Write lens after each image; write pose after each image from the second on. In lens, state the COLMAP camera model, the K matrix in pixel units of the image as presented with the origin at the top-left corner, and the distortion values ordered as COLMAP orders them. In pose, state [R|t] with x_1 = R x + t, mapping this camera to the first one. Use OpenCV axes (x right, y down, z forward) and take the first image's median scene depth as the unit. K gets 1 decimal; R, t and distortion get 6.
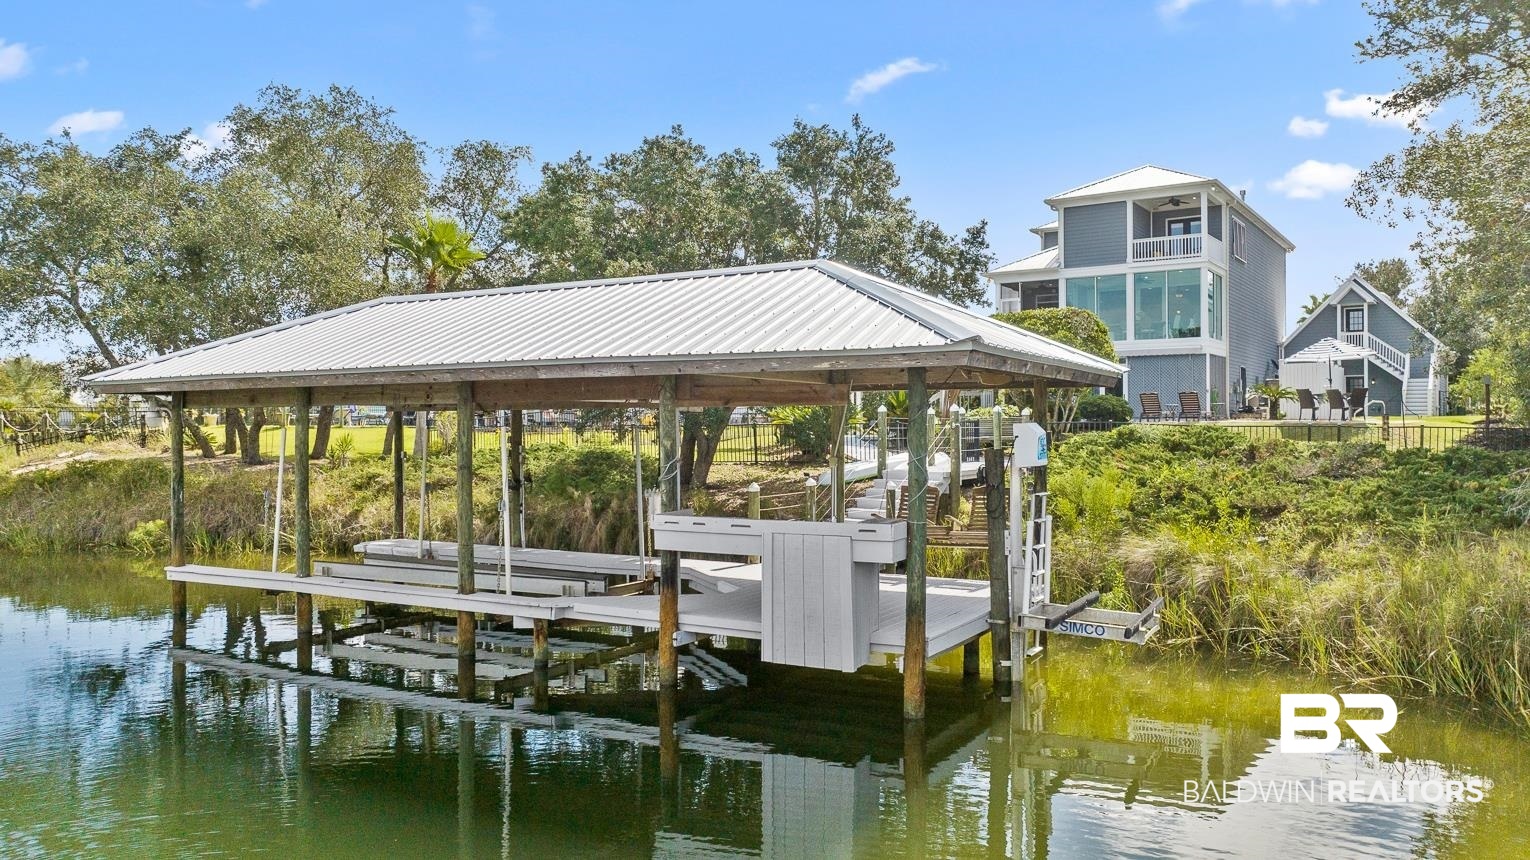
lens RADIAL K [[1071.6, 0, 765.0], [0, 1071.6, 430.0], [0, 0, 1]] dist [-0.000360, -0.047380]
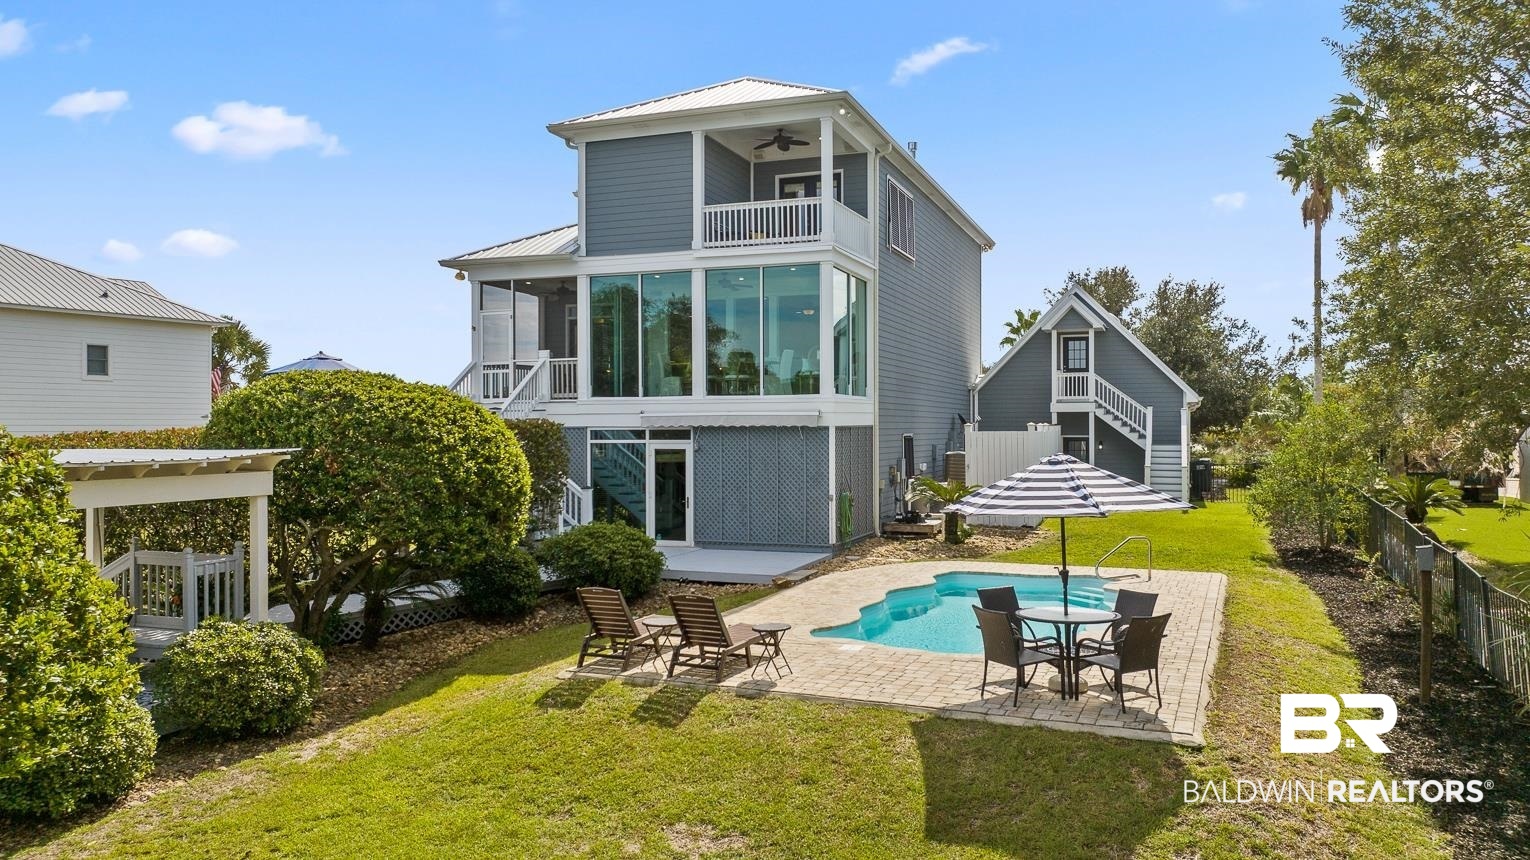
lens RADIAL K [[1071.6, 0, 765.0], [0, 1071.6, 430.0], [0, 0, 1]] dist [-0.000360, -0.047380]
pose [[0.970992, 0.001780, 0.239104, 0.235097], [-0.001917, 0.999998, 0.000340, -0.064047], [-0.239103, -0.000788, 0.970994, 0.456313]]
